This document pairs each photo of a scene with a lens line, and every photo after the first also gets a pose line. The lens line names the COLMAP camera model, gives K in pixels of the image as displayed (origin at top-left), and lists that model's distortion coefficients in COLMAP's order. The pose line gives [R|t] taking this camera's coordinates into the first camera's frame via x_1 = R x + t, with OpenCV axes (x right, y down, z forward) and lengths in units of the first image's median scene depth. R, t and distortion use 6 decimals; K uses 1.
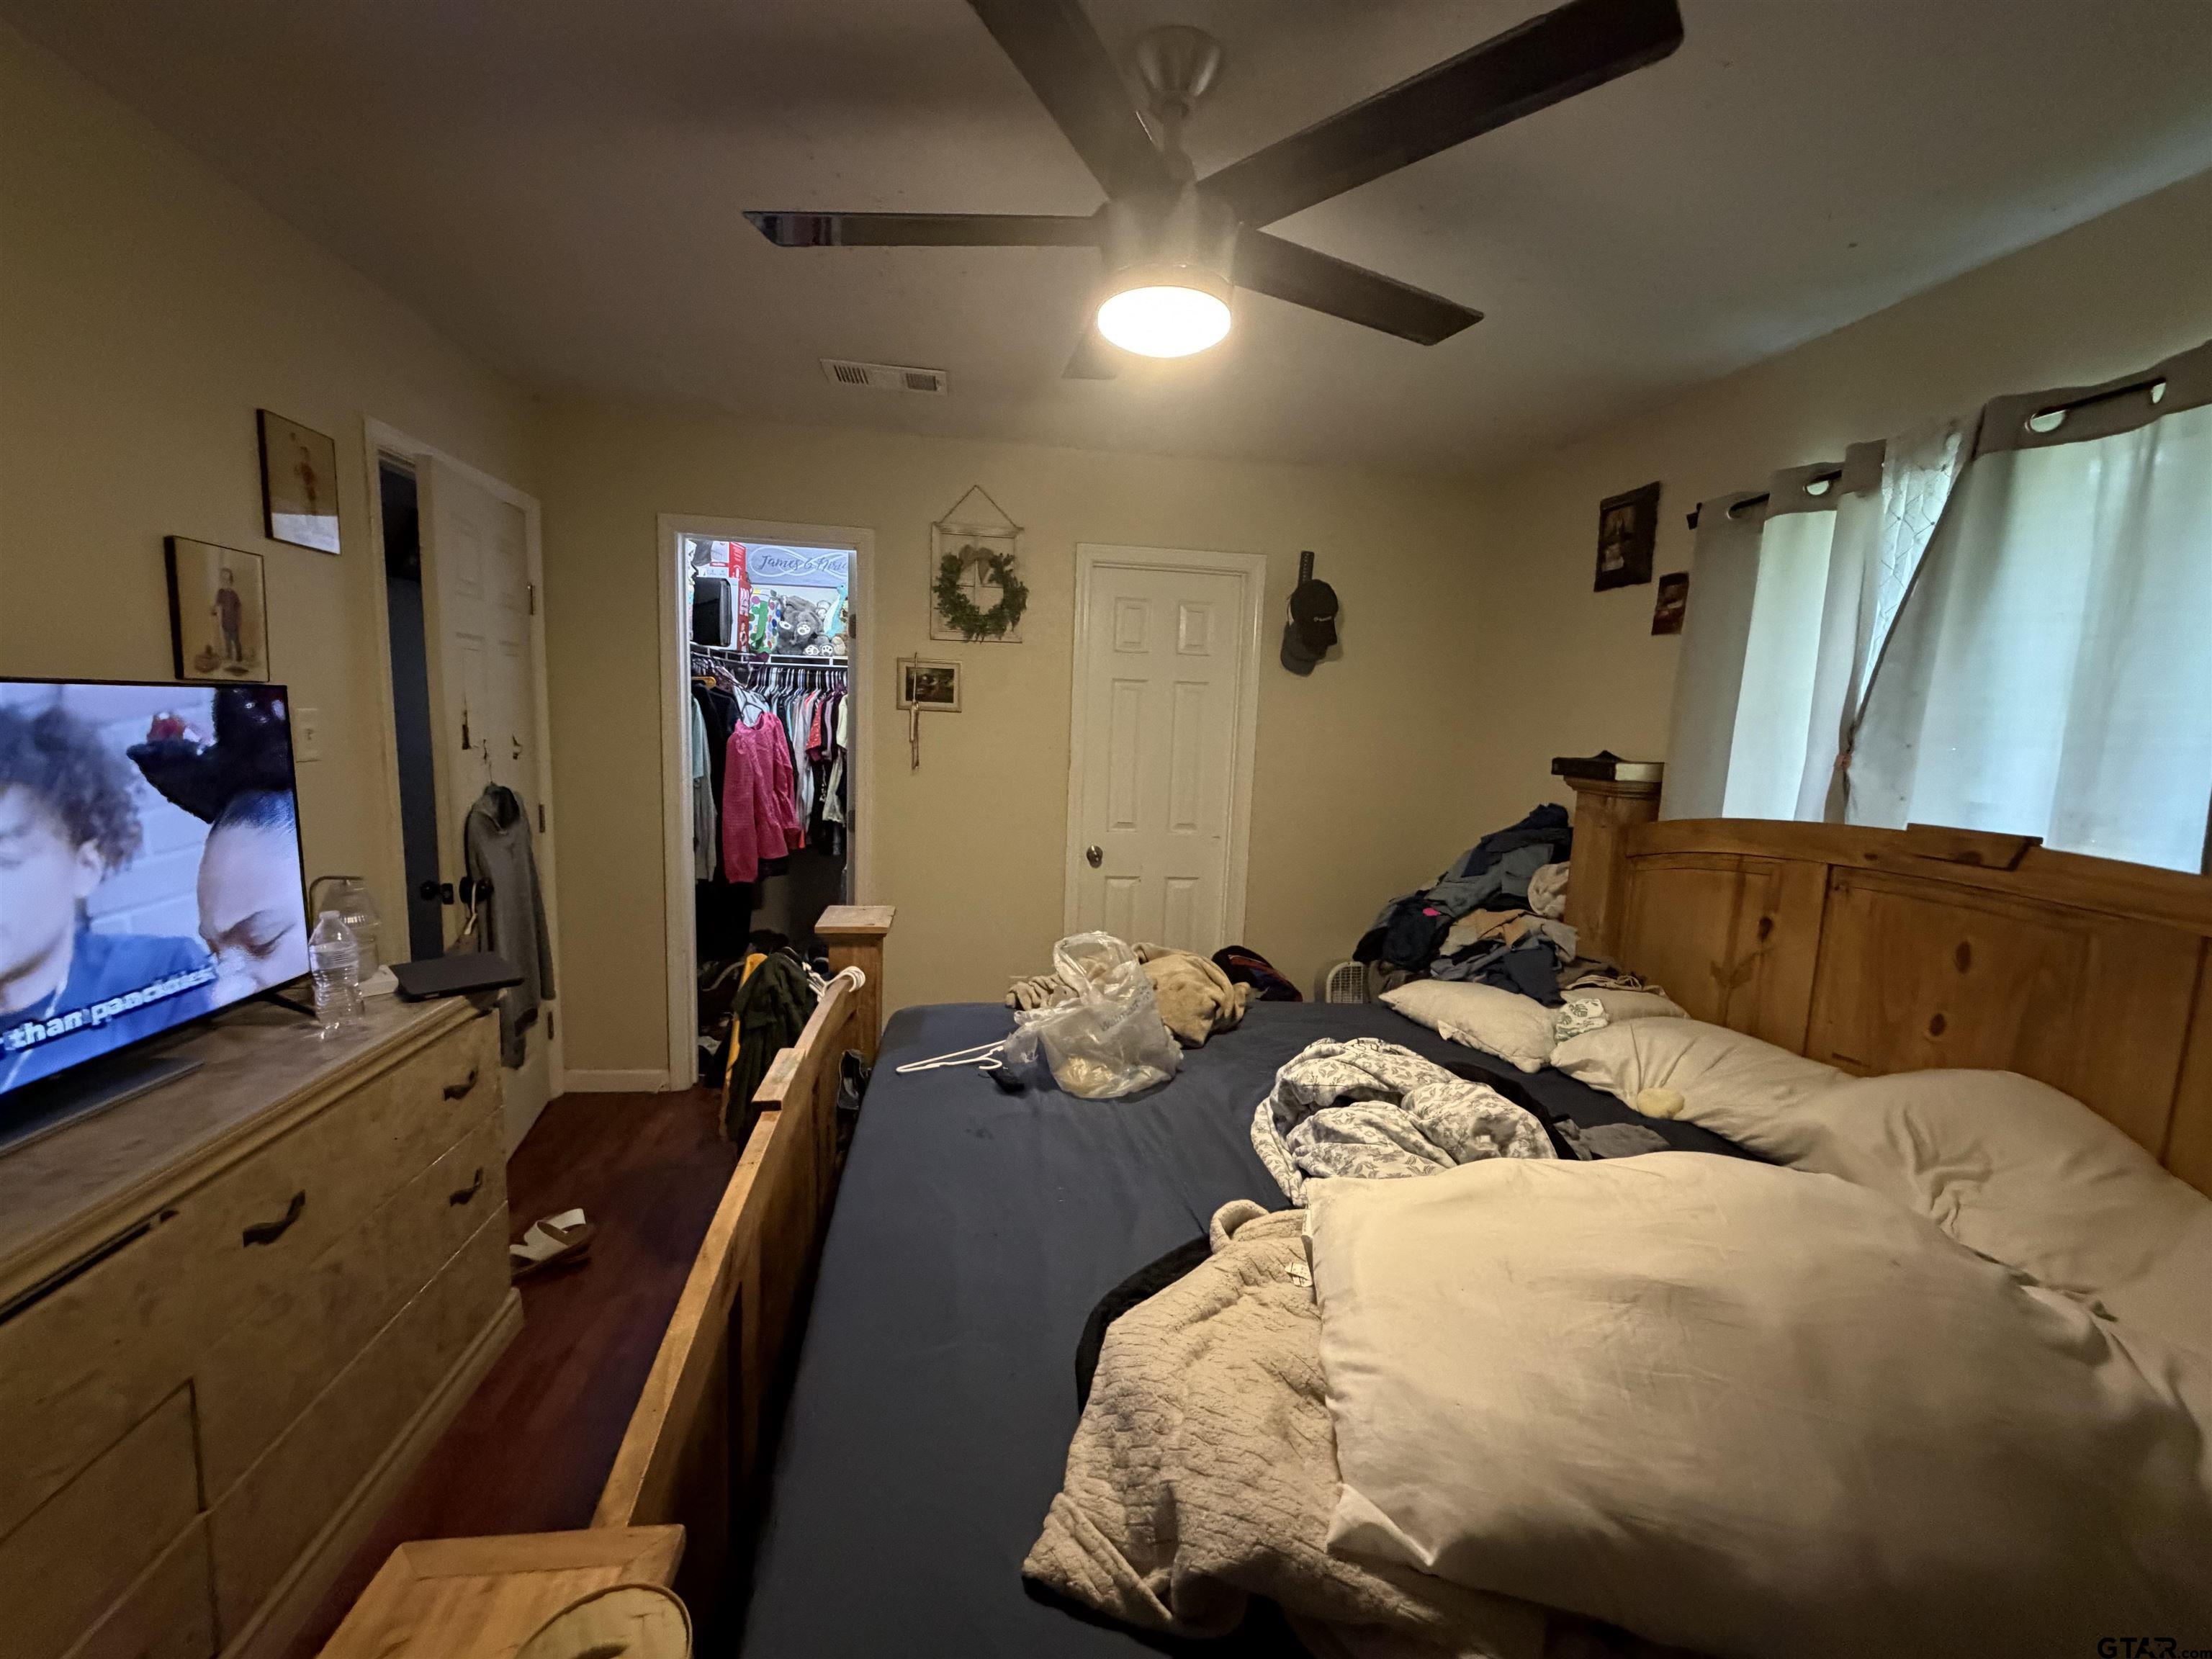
lens RADIAL K [[881.0, 0, 1108.0], [0, 881.0, 822.3], [0, 0, 1]] dist [0.000570, 0.000555]
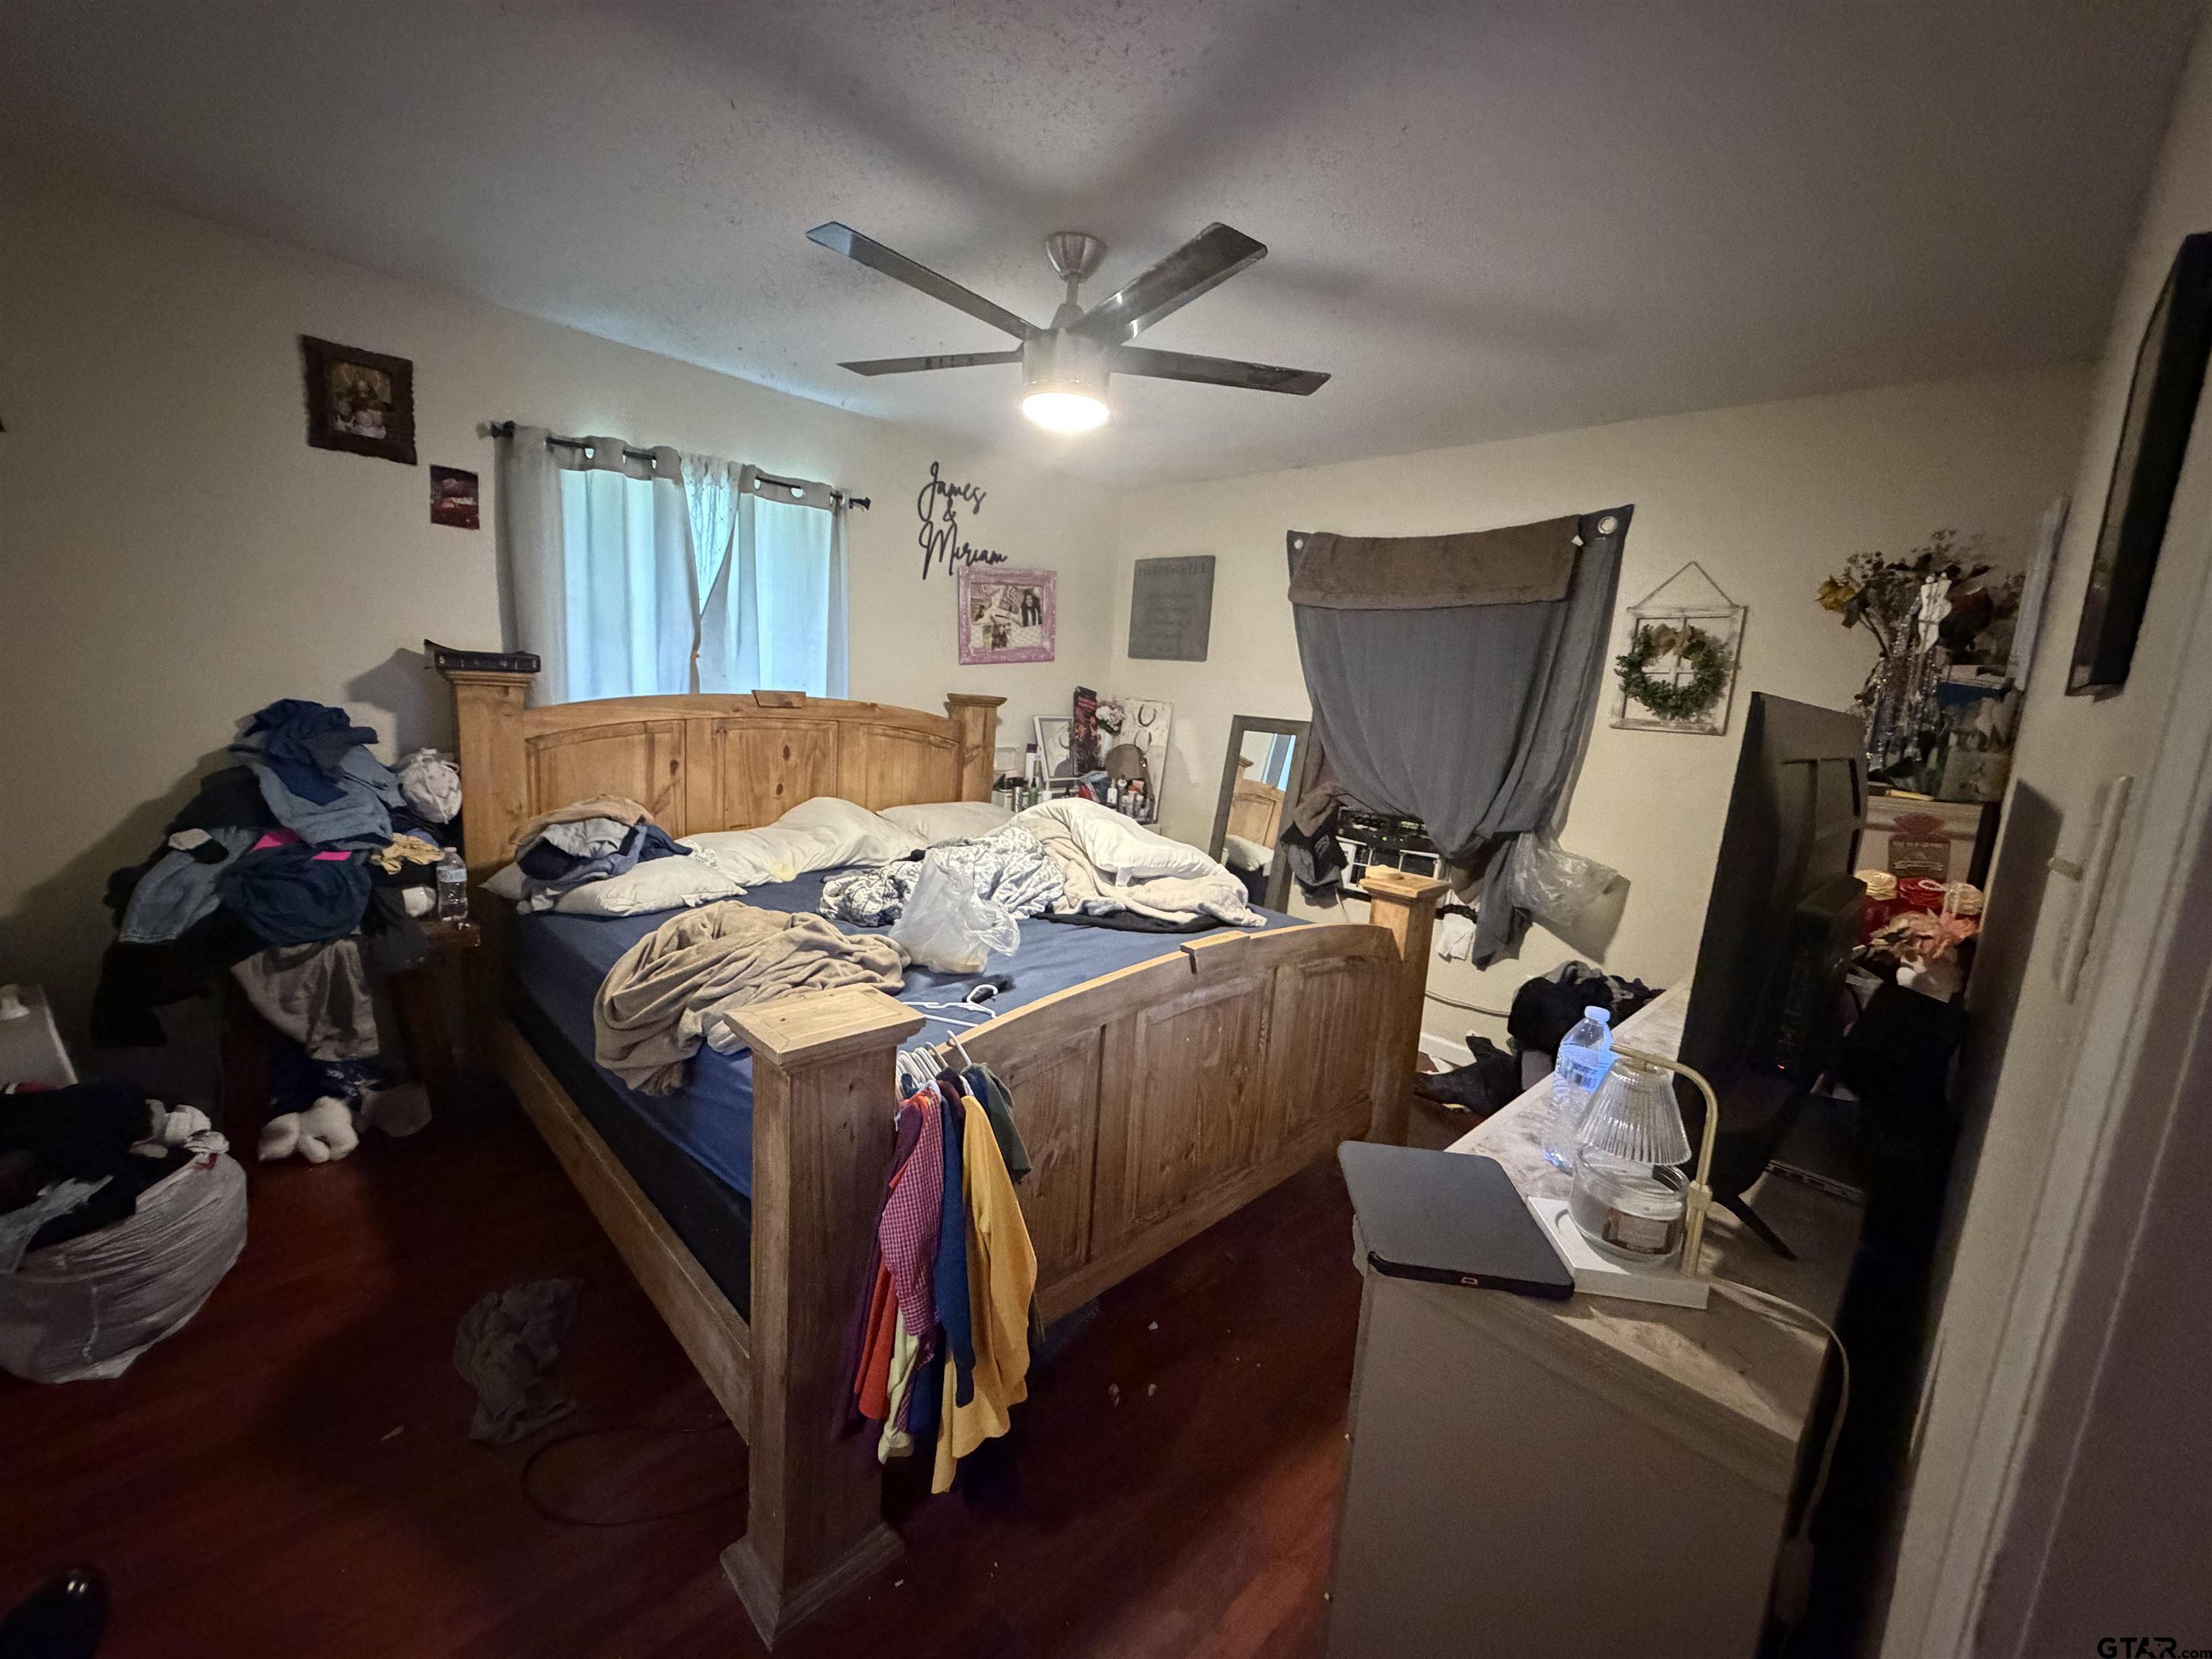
lens RADIAL K [[881.0, 0, 1100.6], [0, 881.0, 829.8], [0, 0, 1]] dist [0.000570, 0.000555]
pose [[-0.587524, -0.208243, 0.781953, -0.840725], [0.008336, 0.964712, 0.263177, -0.159513], [-0.809164, 0.161141, -0.565055, 1.209993]]
